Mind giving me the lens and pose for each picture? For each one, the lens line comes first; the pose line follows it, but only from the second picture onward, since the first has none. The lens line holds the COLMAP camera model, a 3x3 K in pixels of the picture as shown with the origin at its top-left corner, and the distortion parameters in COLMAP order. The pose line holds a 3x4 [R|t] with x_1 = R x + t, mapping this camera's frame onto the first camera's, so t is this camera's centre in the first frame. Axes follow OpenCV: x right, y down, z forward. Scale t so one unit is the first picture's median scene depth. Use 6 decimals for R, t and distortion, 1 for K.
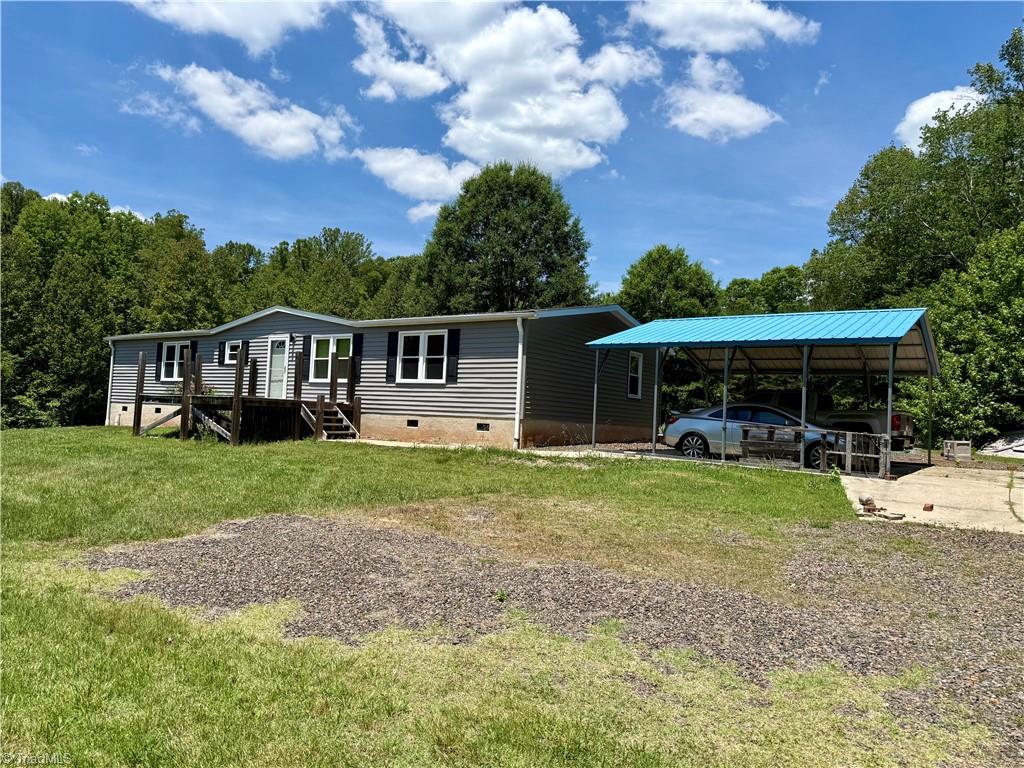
lens RADIAL K [[705.7, 0, 512.0], [0, 705.7, 384.0], [0, 0, 1]] dist [0.004343, 0.000576]
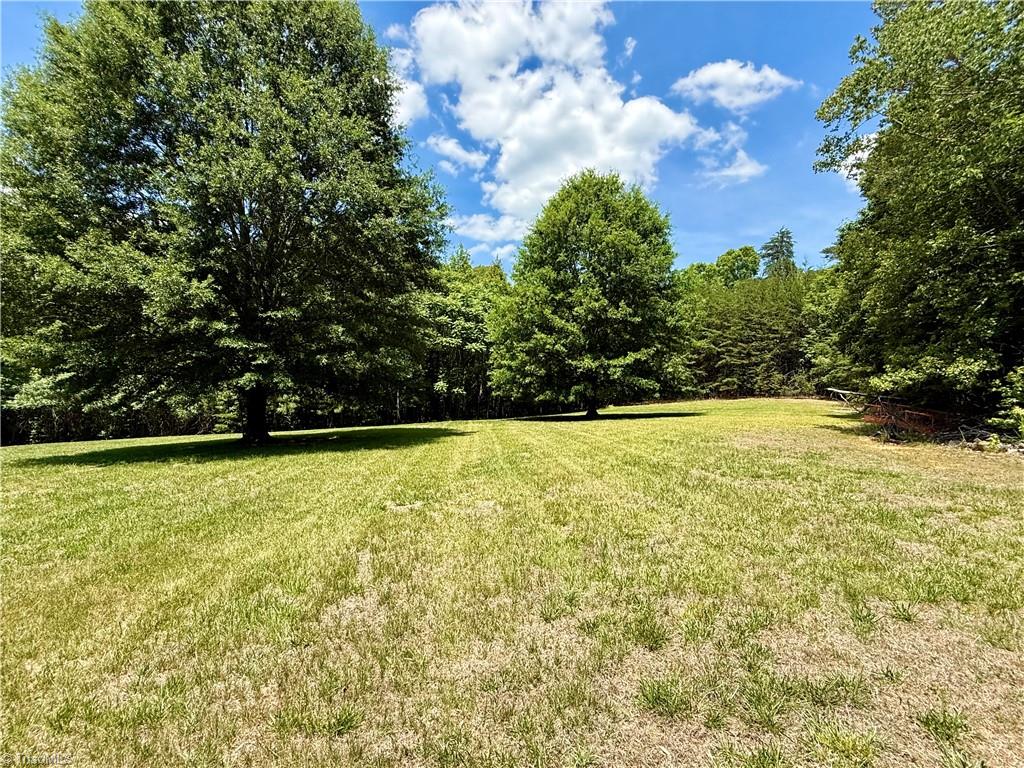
lens RADIAL K [[509.6, 0, 512.0], [0, 509.6, 384.0], [0, 0, 1]] dist [0.000200, 0.000044]
pose [[0.998888, -0.028292, -0.037719, 0.110212], [0.029287, 0.999231, 0.026076, 0.008393], [0.036953, -0.027152, 0.998948, 0.345828]]
